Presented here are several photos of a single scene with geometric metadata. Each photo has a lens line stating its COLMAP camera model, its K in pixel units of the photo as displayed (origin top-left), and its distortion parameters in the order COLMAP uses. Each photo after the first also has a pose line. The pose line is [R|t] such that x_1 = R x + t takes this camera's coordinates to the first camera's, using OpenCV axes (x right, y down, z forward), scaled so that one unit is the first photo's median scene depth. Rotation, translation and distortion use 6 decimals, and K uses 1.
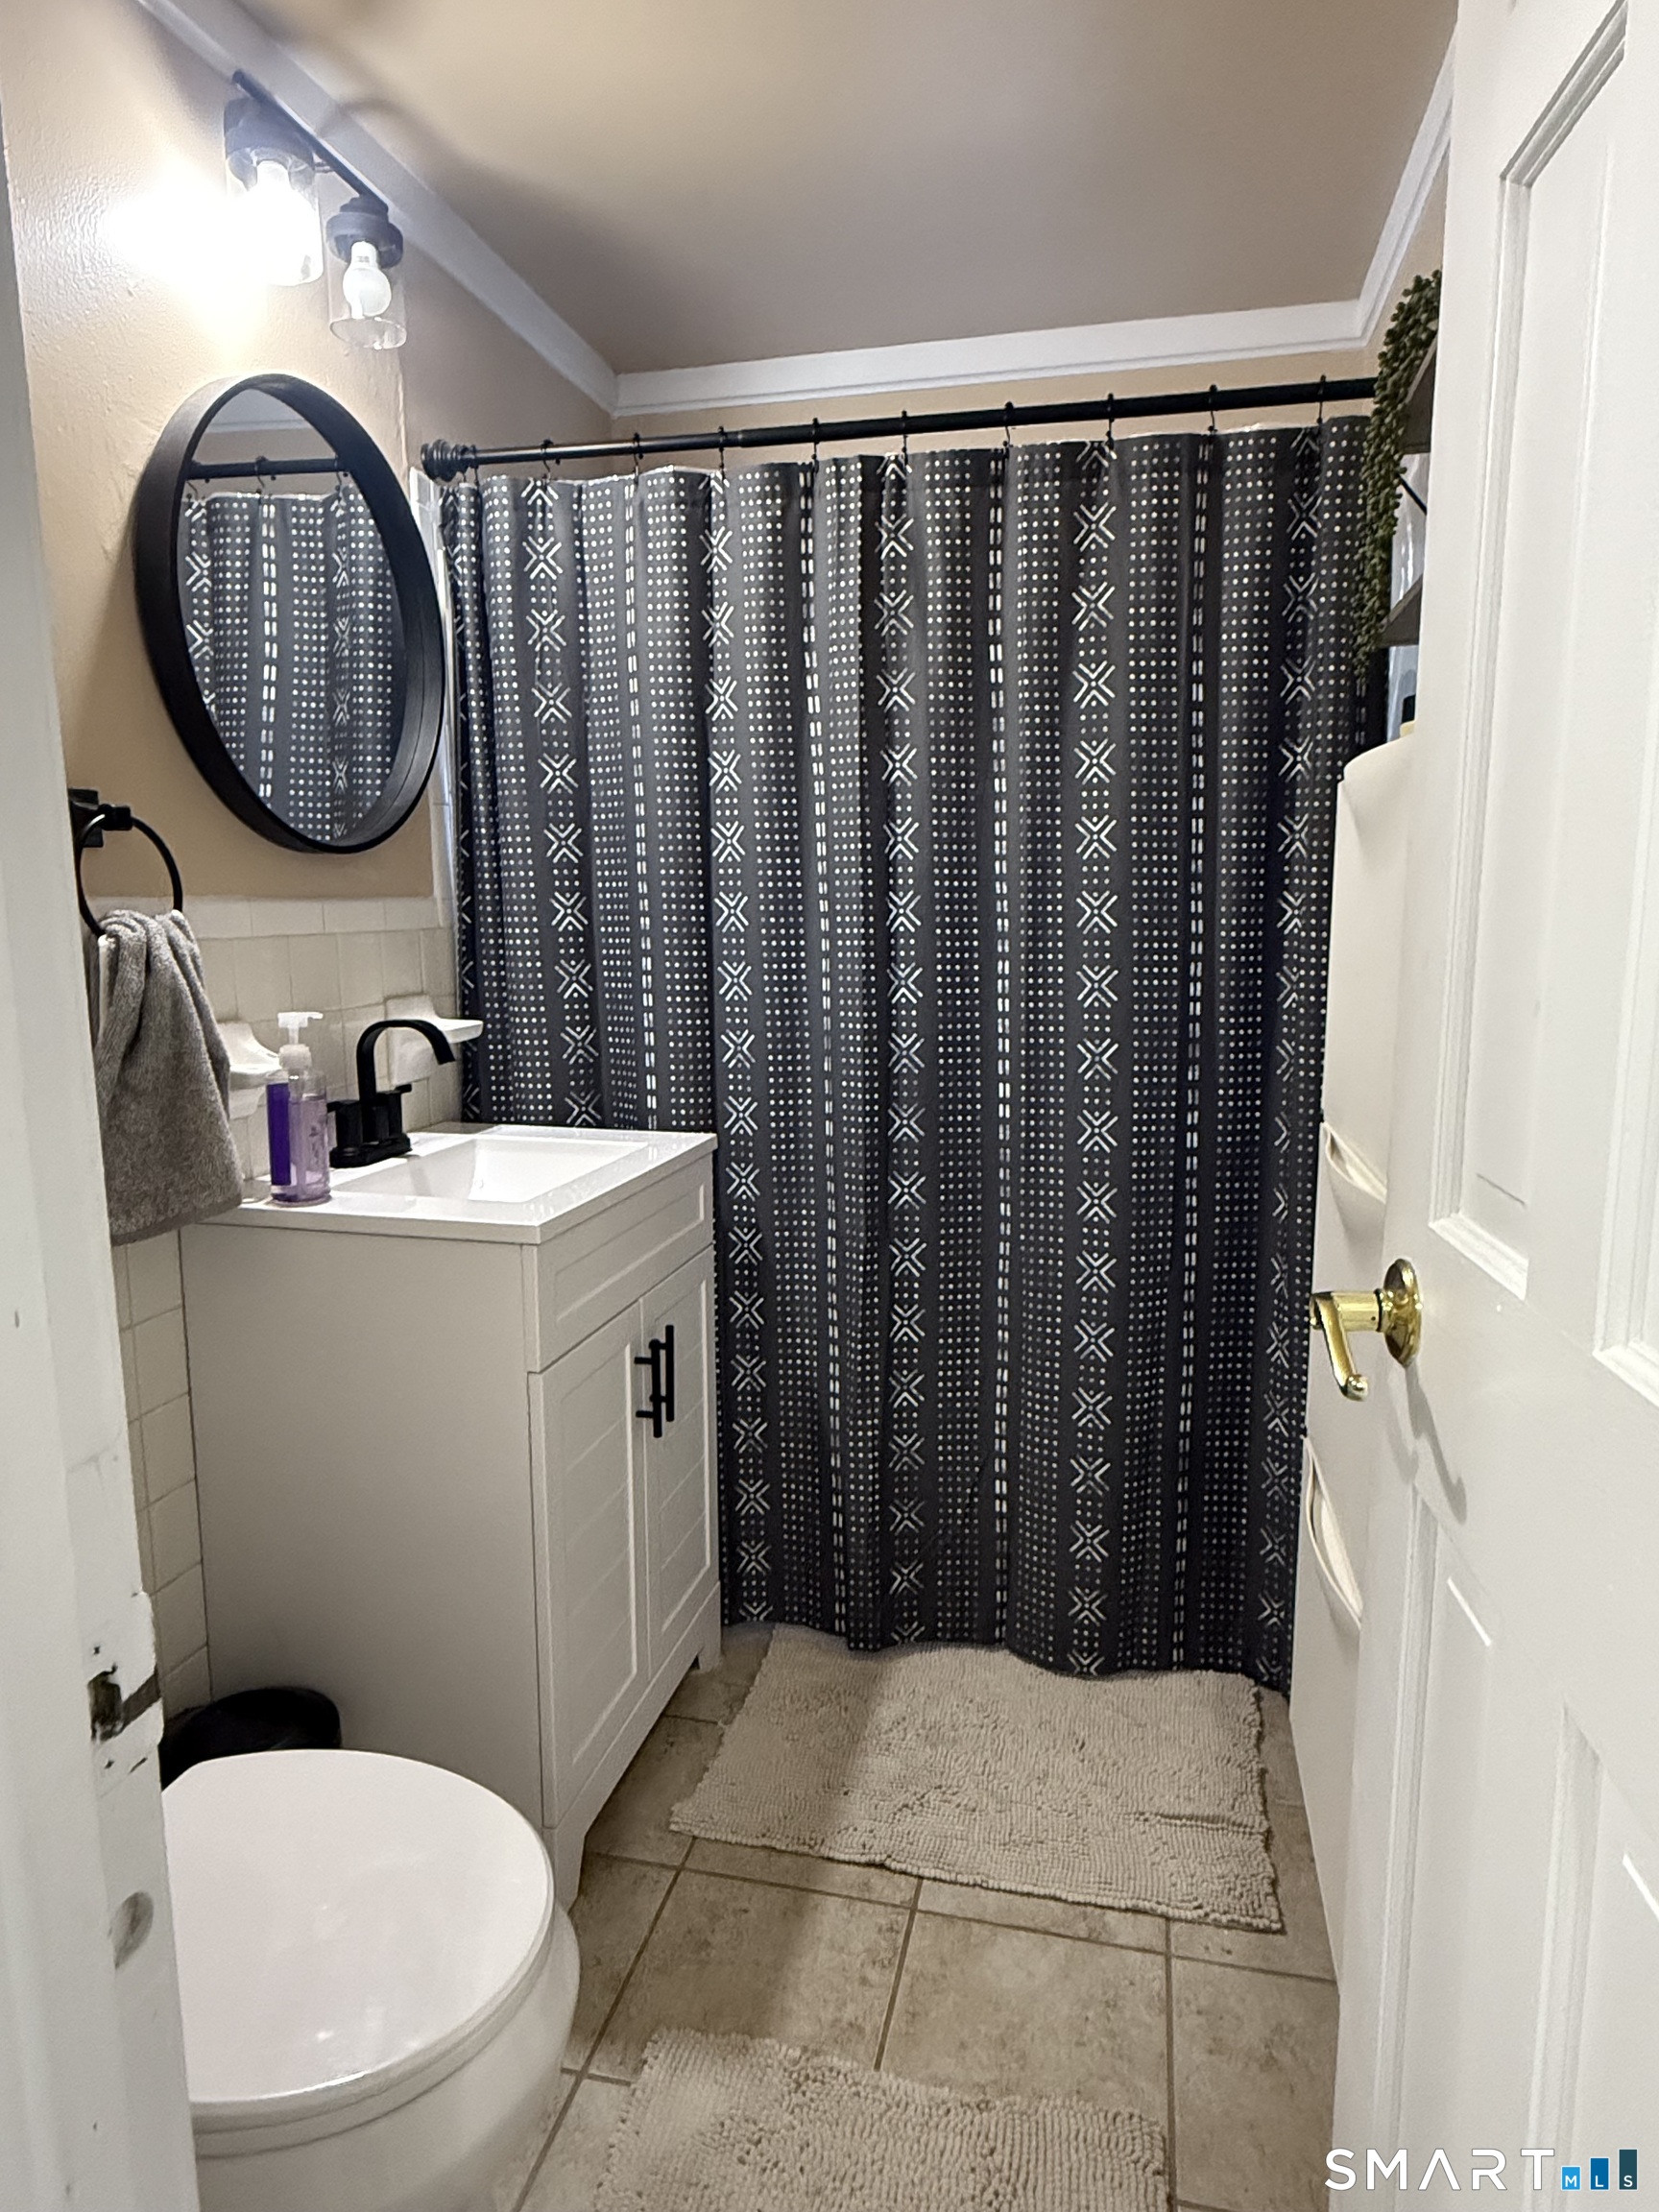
lens RADIAL K [[1316.9, 0, 829.4], [0, 1316.9, 1103.5], [0, 0, 1]] dist [-0.000447, 0.002335]
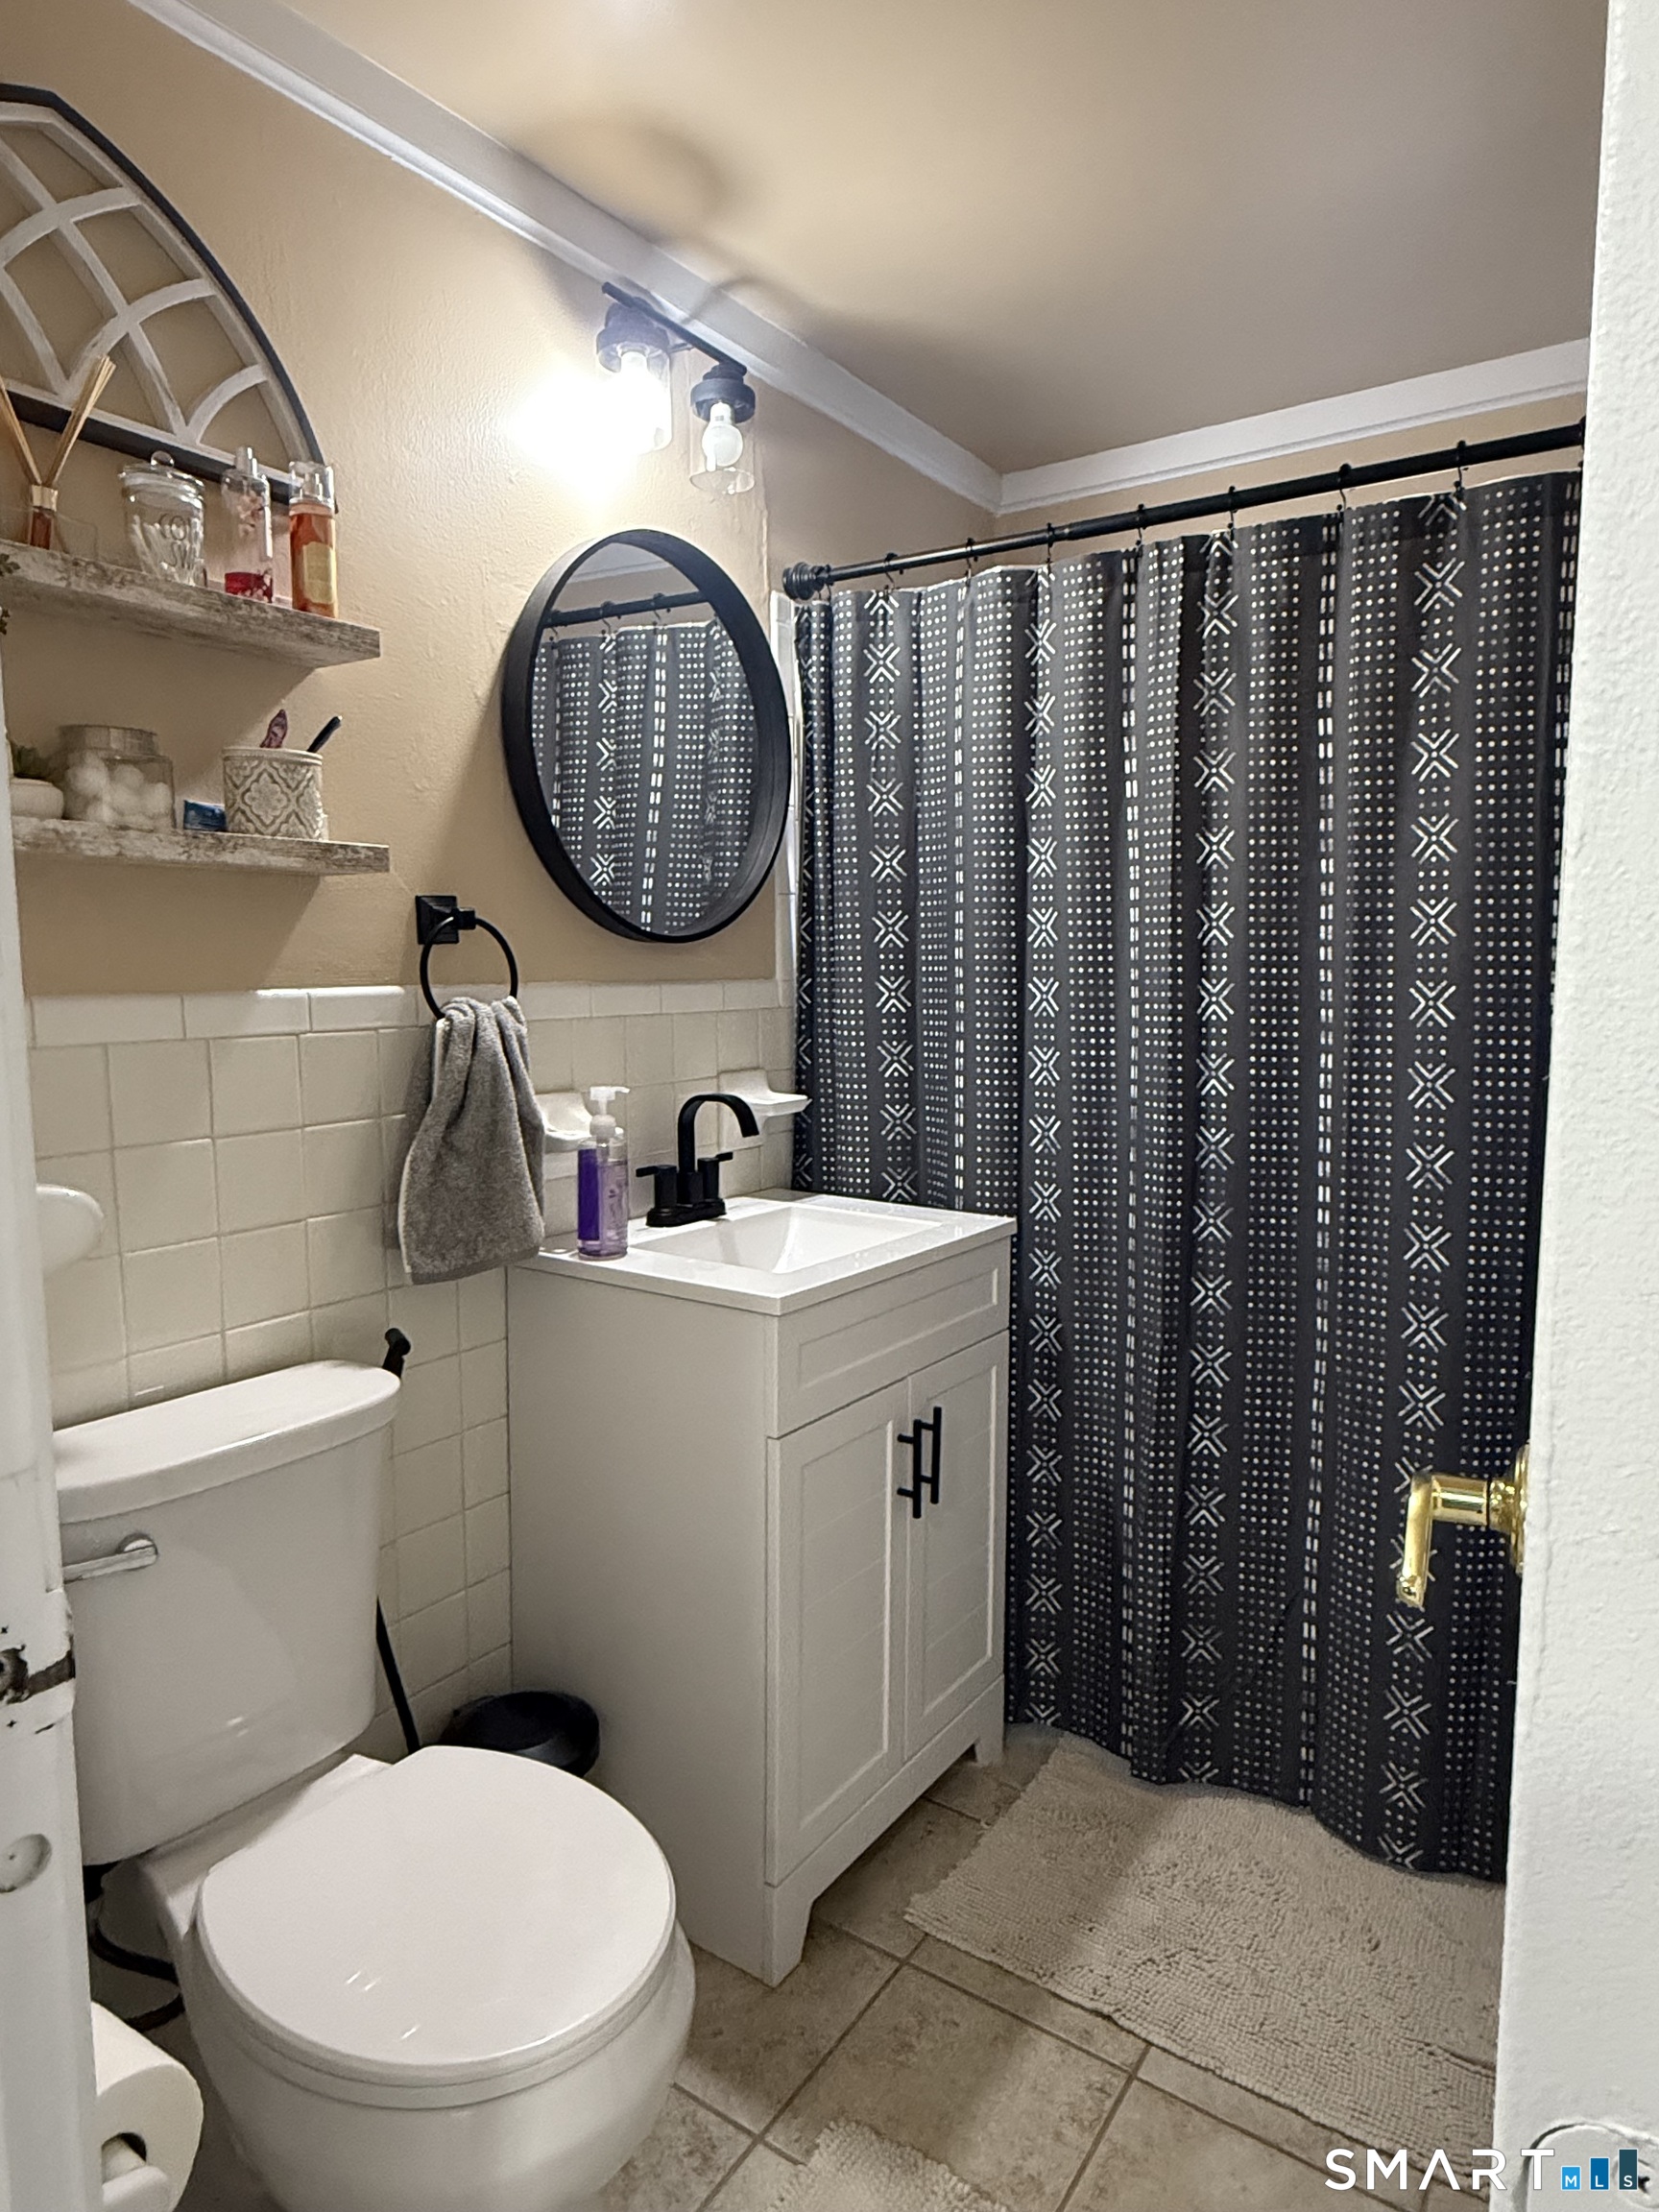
lens RADIAL K [[1316.9, 0, 827.4], [0, 1316.9, 1100.4], [0, 0, 1]] dist [-0.000447, 0.002335]
pose [[0.933194, 0.040451, -0.357089, 0.139720], [-0.058054, 0.997563, -0.038712, -0.020297], [0.354652, 0.056856, 0.933268, 0.016359]]
